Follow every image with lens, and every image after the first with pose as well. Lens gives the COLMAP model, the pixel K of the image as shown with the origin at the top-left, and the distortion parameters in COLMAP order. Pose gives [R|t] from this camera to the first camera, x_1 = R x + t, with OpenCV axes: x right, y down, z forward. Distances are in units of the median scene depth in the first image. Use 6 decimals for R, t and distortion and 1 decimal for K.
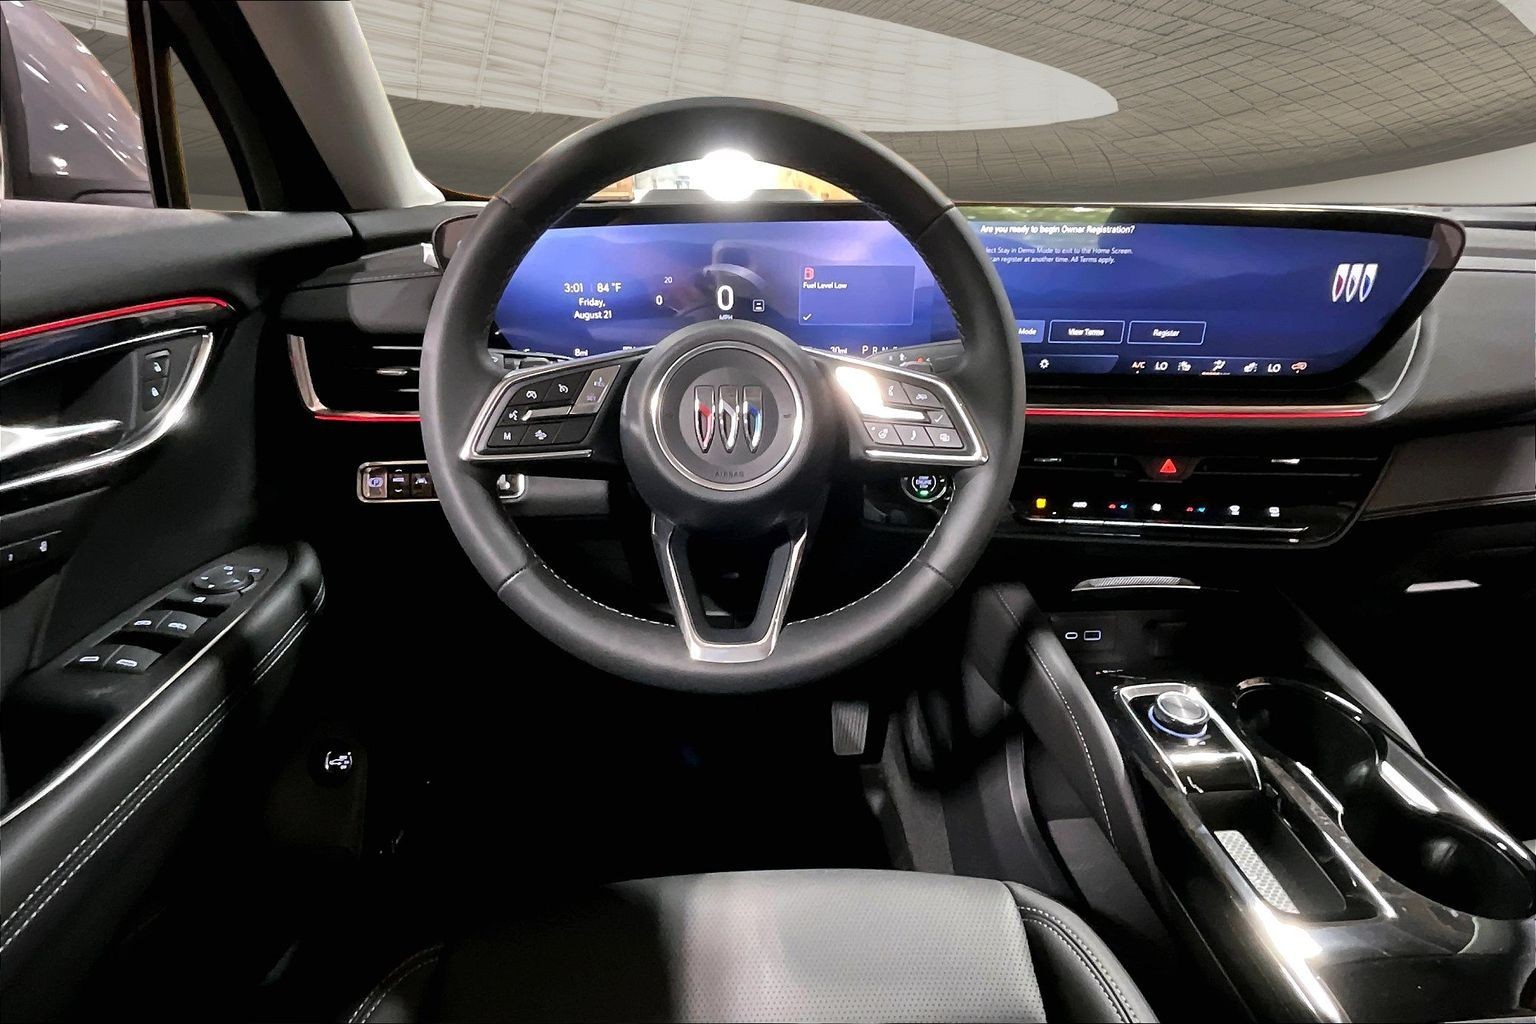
lens RADIAL K [[760.9, 0, 776.8], [0, 760.9, 571.2], [0, 0, 1]] dist [-0.008447, 0.002349]
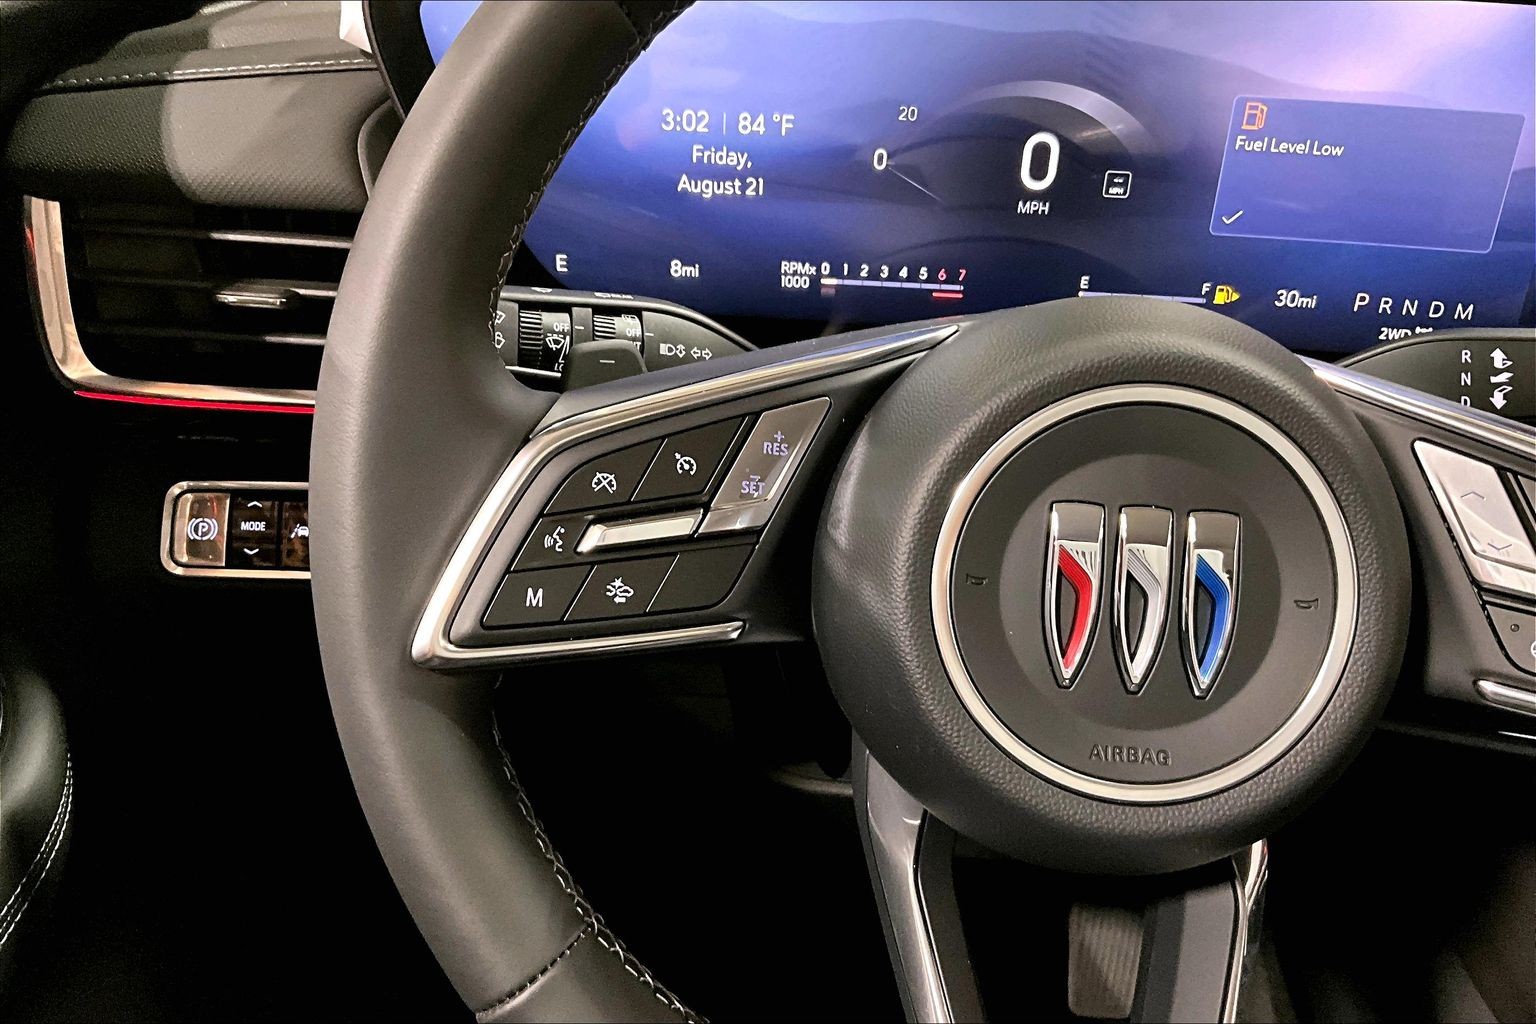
lens RADIAL K [[1276.6, 0, 771.1], [0, 1276.6, 517.4], [0, 0, 1]] dist [0.072773, -0.156745]
pose [[0.993458, 0.083309, -0.078104, -0.145520], [-0.080044, 0.995817, 0.044053, -0.190310], [0.081448, -0.037513, 0.995971, 0.289474]]
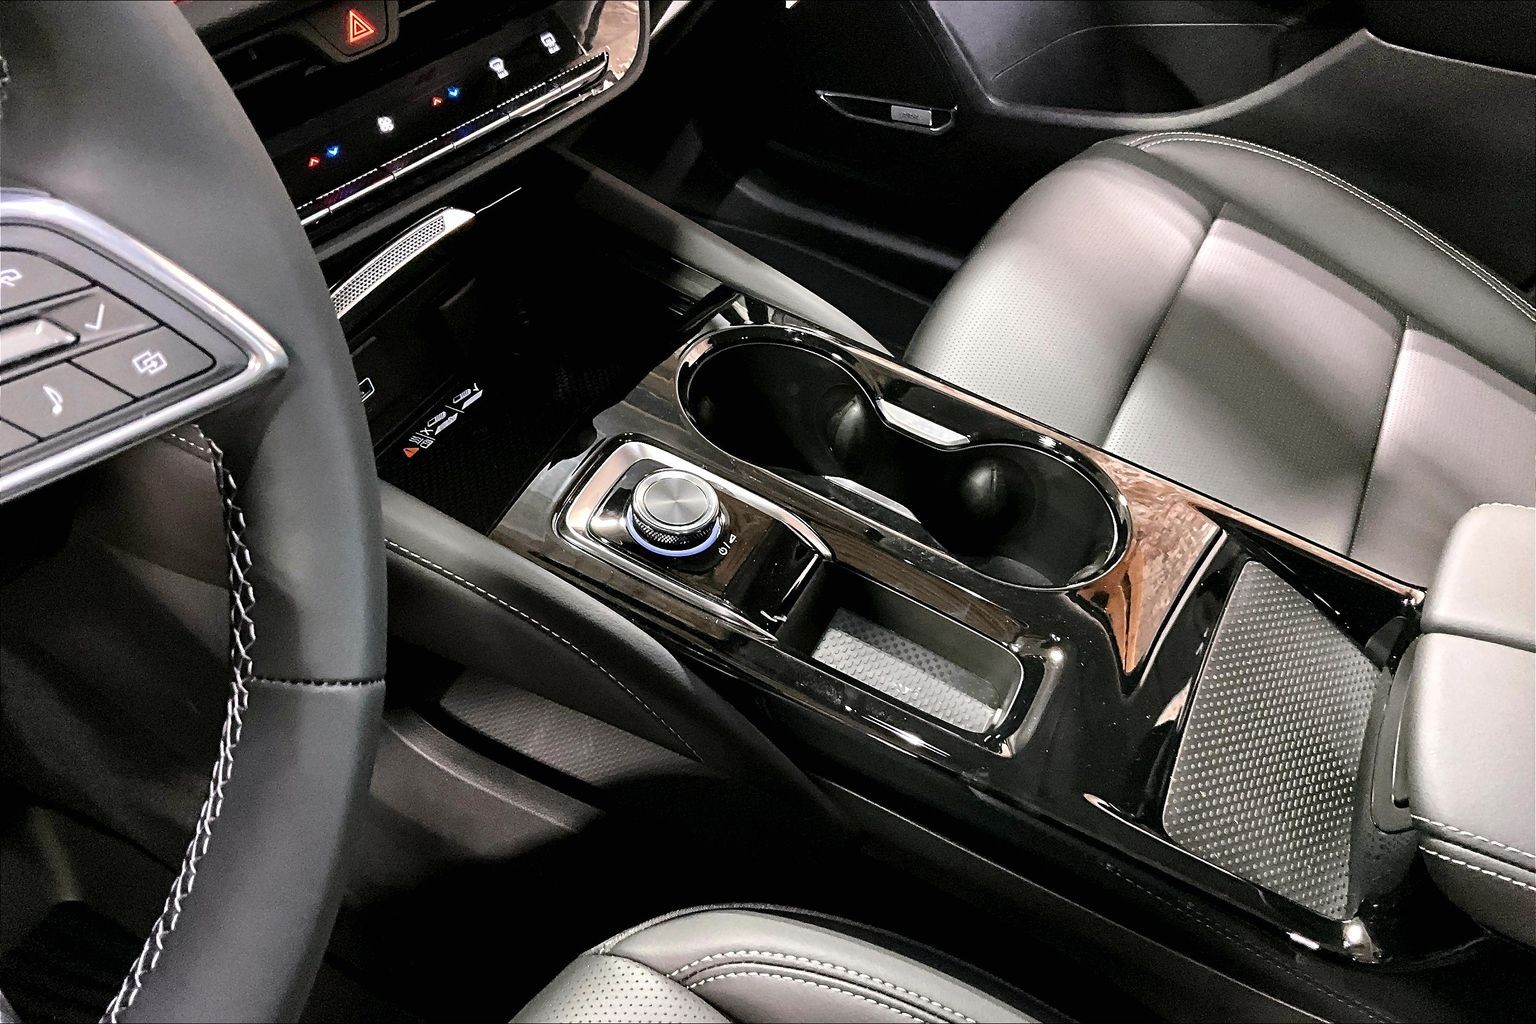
lens RADIAL K [[1276.6, 0, 757.6], [0, 1276.6, 520.3], [0, 0, 1]] dist [0.072773, -0.156745]
pose [[0.505268, -0.607002, 0.613394, -0.025570], [0.301432, 0.790170, 0.533638, -0.263982], [-0.808605, -0.084734, 0.582218, 0.347997]]
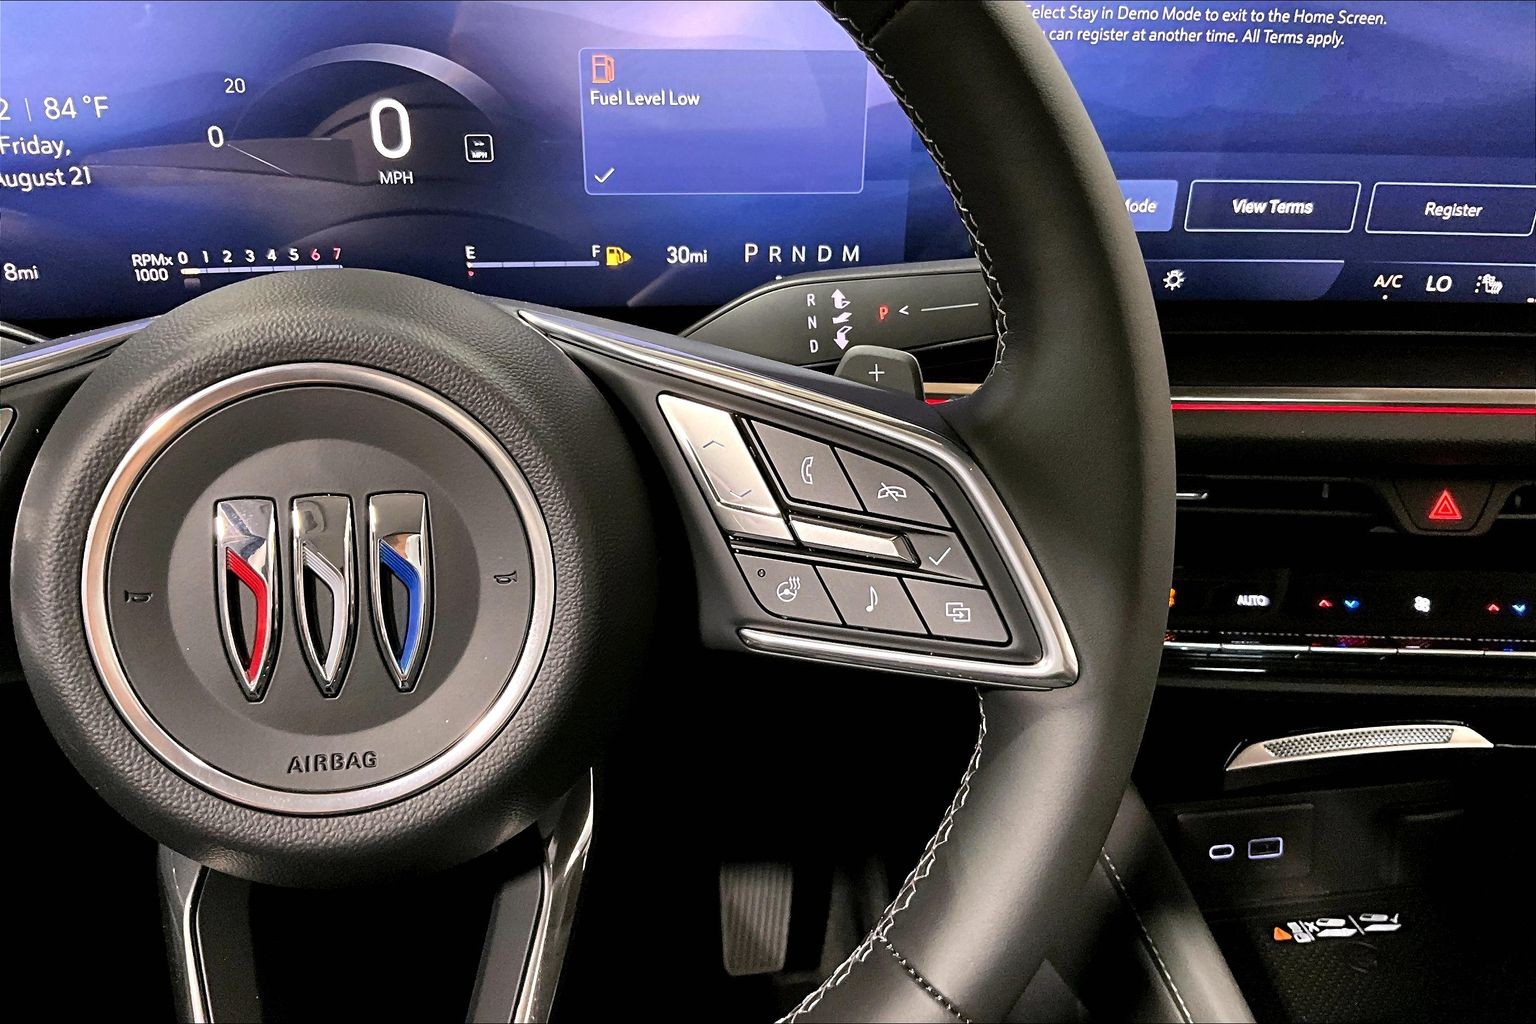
lens RADIAL K [[1276.6, 0, 764.6], [0, 1276.6, 521.0], [0, 0, 1]] dist [0.072773, -0.156745]
pose [[0.995376, -0.029131, 0.091533, 0.058887], [0.023701, 0.997925, 0.059867, -0.198144], [-0.093087, -0.057421, 0.994001, 0.319321]]
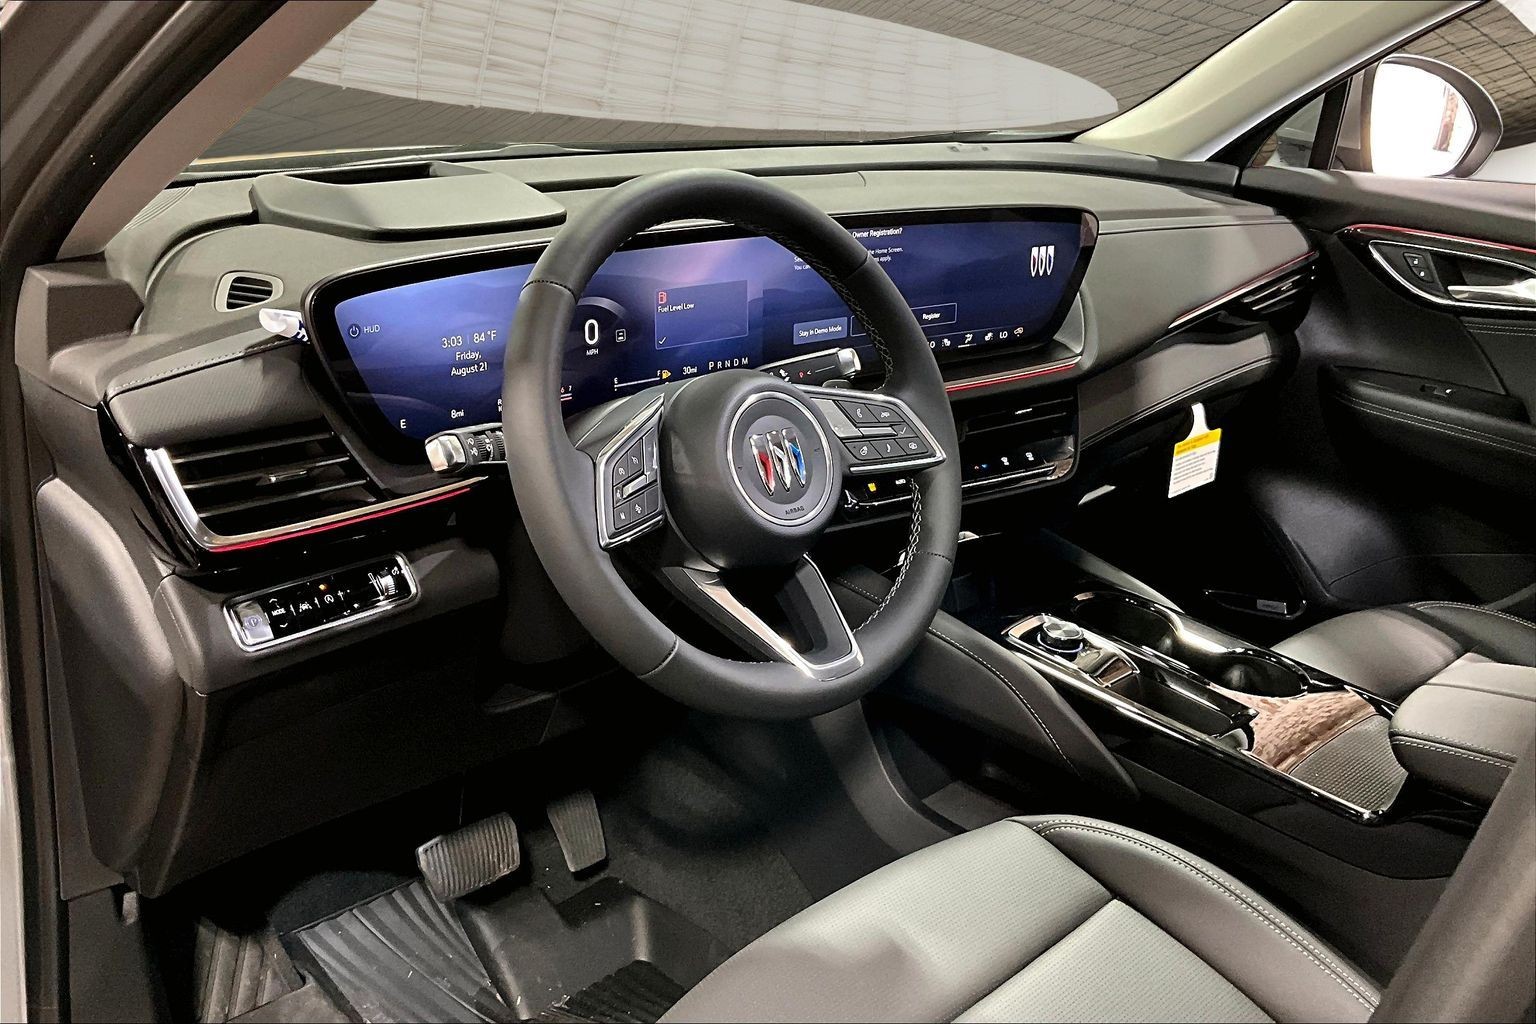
lens RADIAL K [[1396.5, 0, 768.4], [0, 1396.5, 519.0], [0, 0, 1]] dist [0.059021, -0.002704]
pose [[0.761295, -0.197859, 0.617480, -1.011423], [0.244827, 0.969527, 0.008816, -0.107257], [-0.600408, 0.144464, 0.786537, -0.426368]]
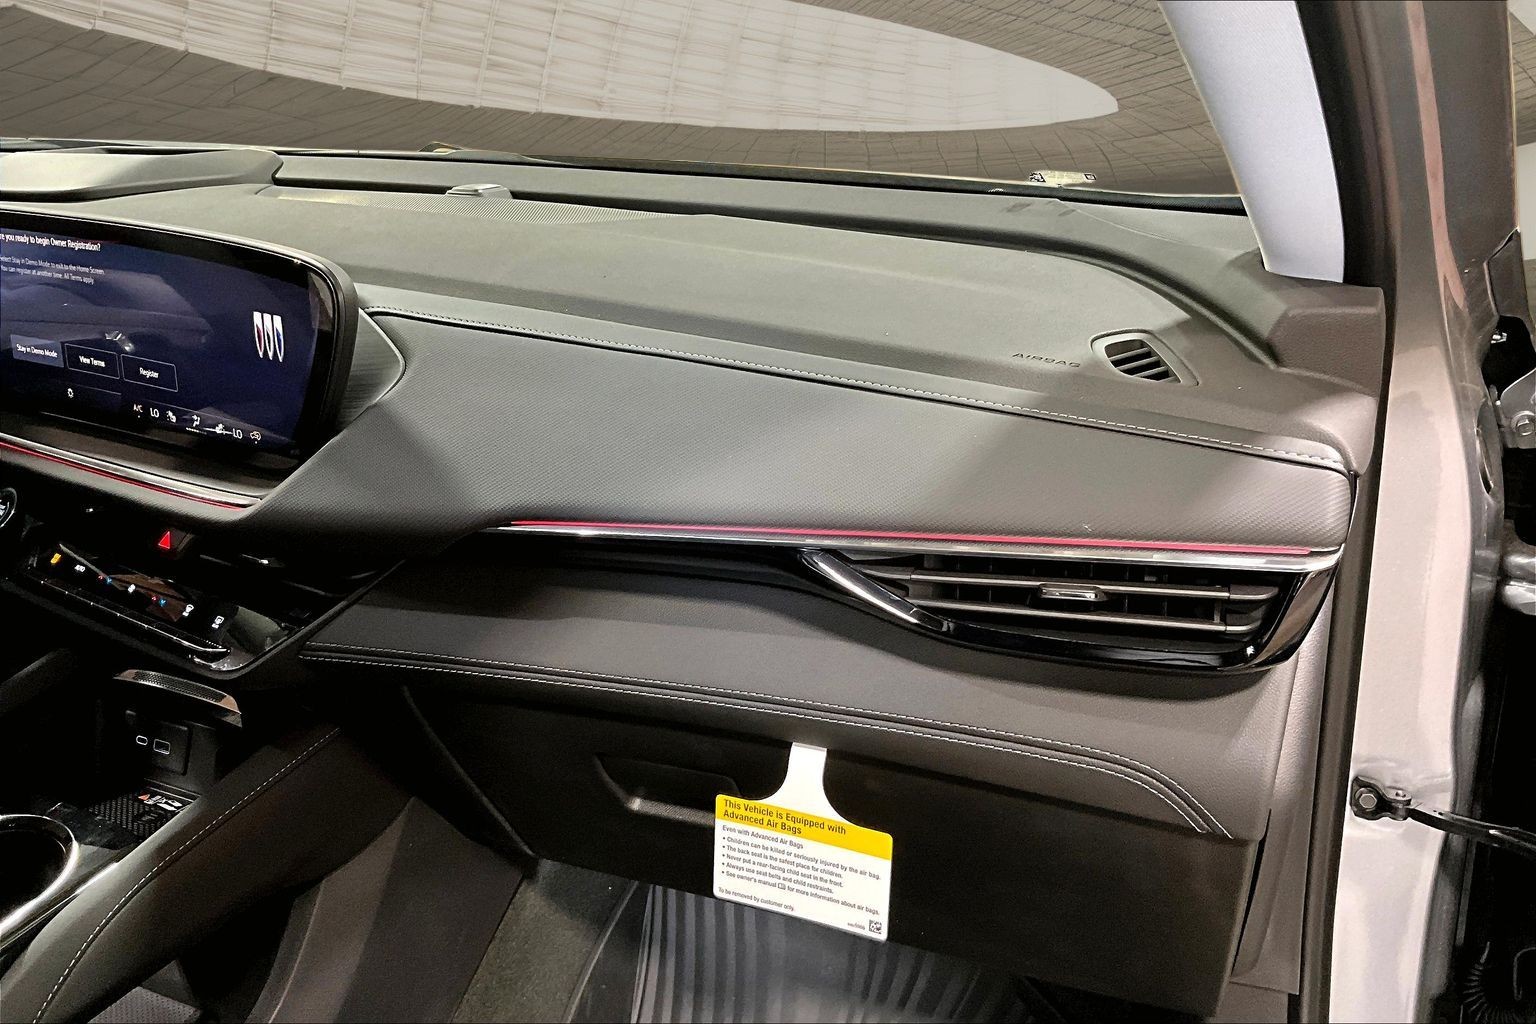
lens RADIAL K [[1276.6, 0, 771.6], [0, 1276.6, 515.3], [0, 0, 1]] dist [0.072773, -0.156745]
pose [[0.887805, 0.160322, -0.431392, 1.757360], [-0.200921, 0.978335, -0.049909, -0.238989], [0.414044, 0.130985, 0.900783, 0.074361]]
